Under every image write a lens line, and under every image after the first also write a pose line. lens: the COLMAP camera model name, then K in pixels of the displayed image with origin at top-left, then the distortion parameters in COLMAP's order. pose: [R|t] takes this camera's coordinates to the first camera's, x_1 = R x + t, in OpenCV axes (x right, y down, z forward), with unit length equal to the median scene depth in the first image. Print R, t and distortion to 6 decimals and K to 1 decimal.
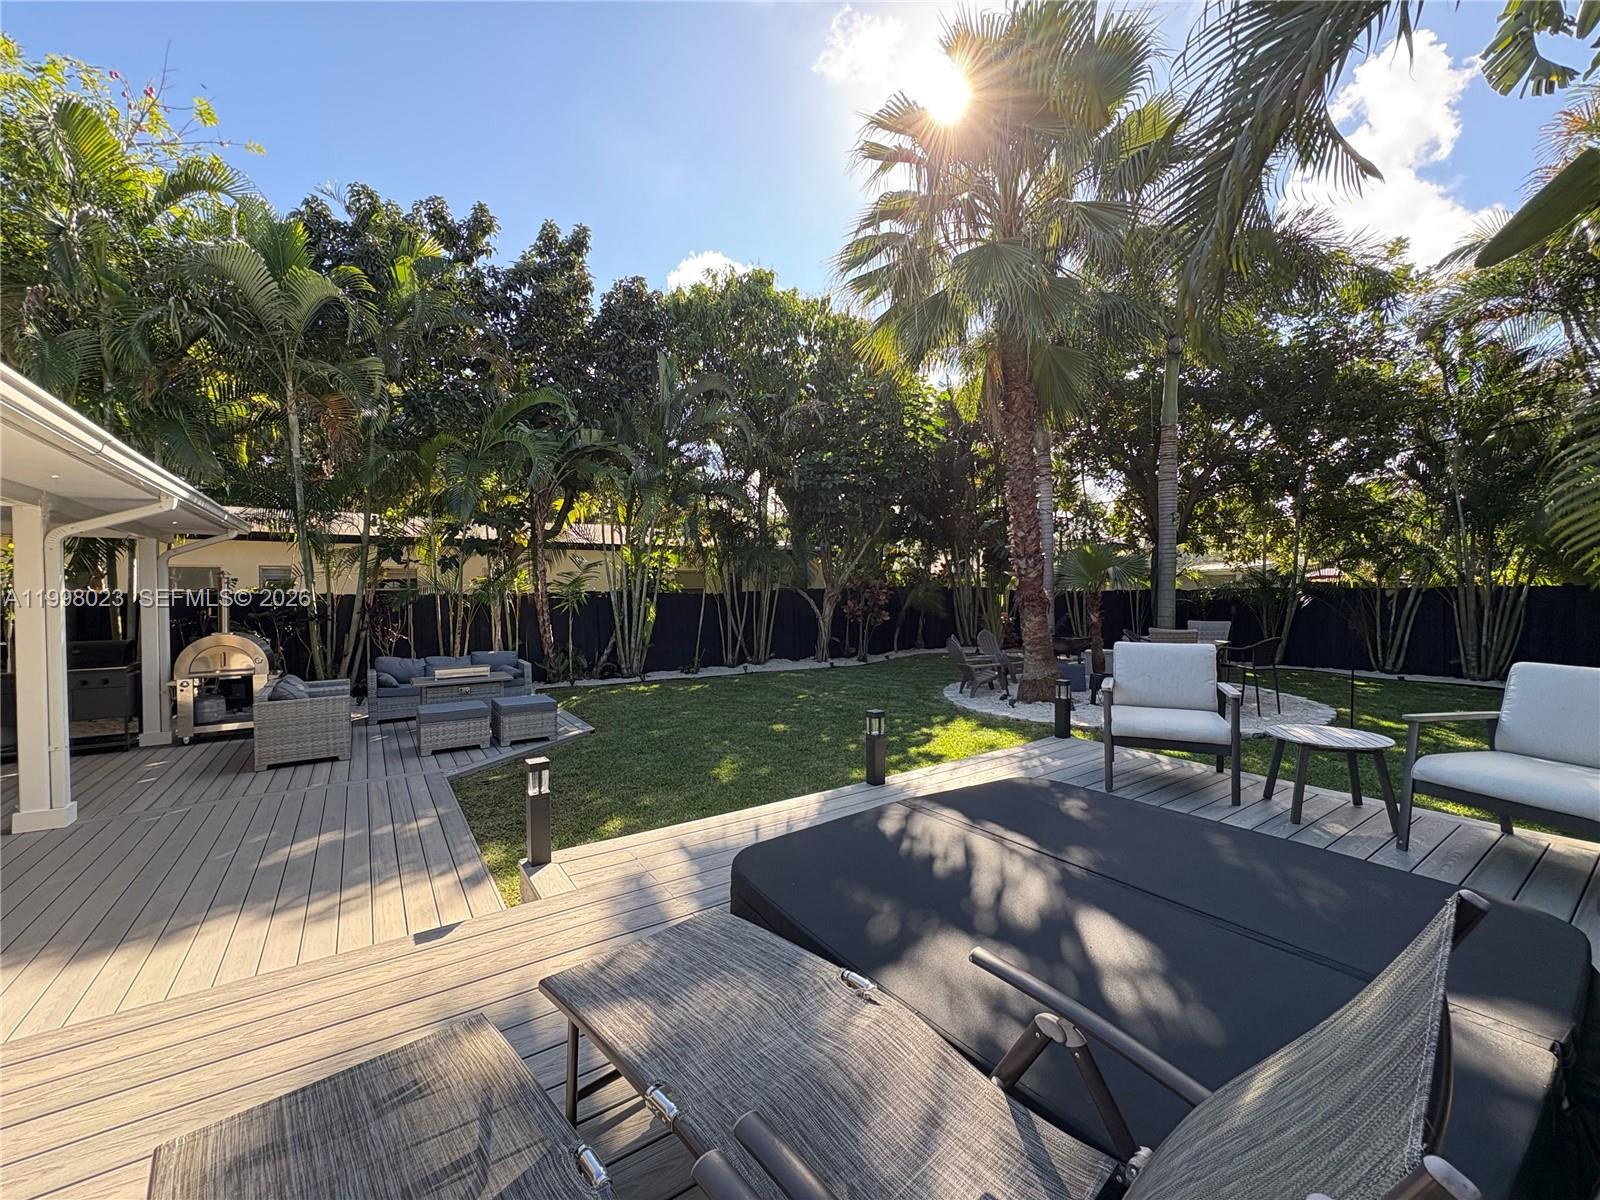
lens RADIAL K [[637.1, 0, 804.2], [0, 637.1, 602.4], [0, 0, 1]] dist [-0.000192, 0.000102]
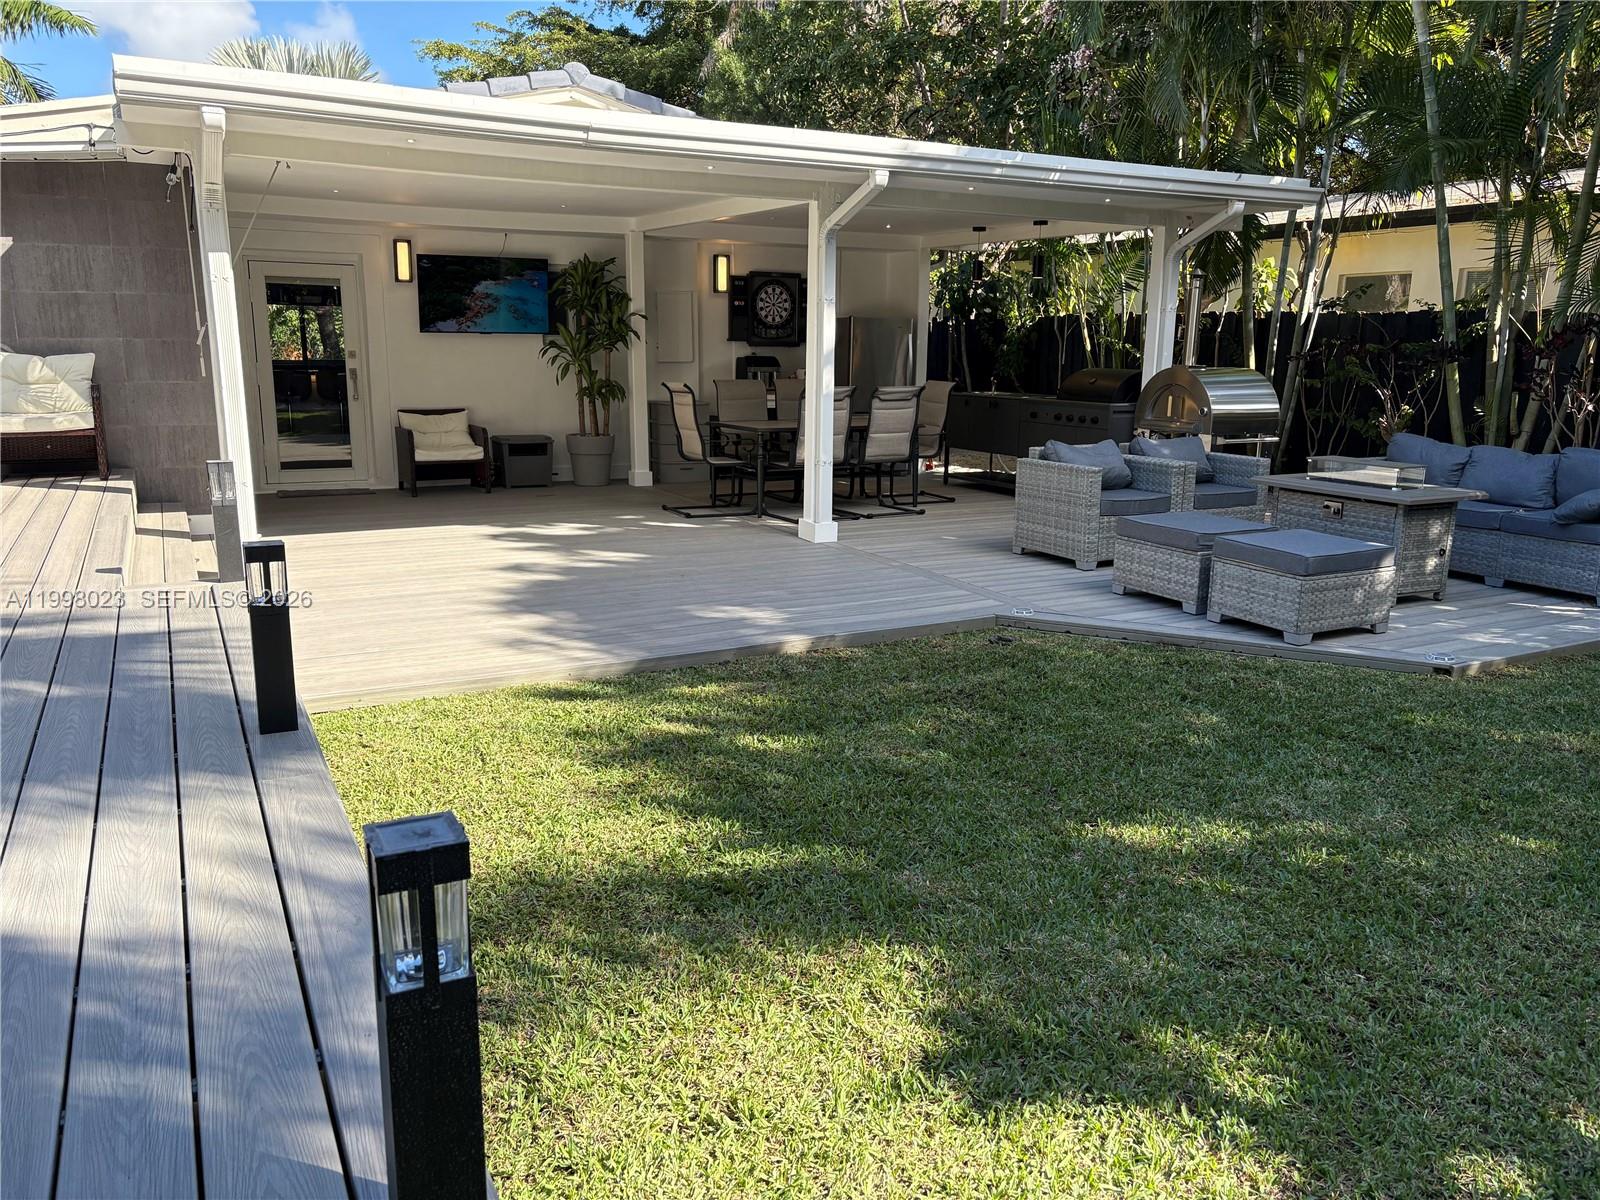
lens RADIAL K [[1190.5, 0, 822.7], [0, 1190.5, 599.5], [0, 0, 1]] dist [0.024382, -0.003741]
pose [[-0.111913, 0.218079, -0.969493, 0.402800], [-0.027085, 0.974590, 0.222352, 0.019813], [0.993349, 0.051143, -0.103163, 0.772887]]
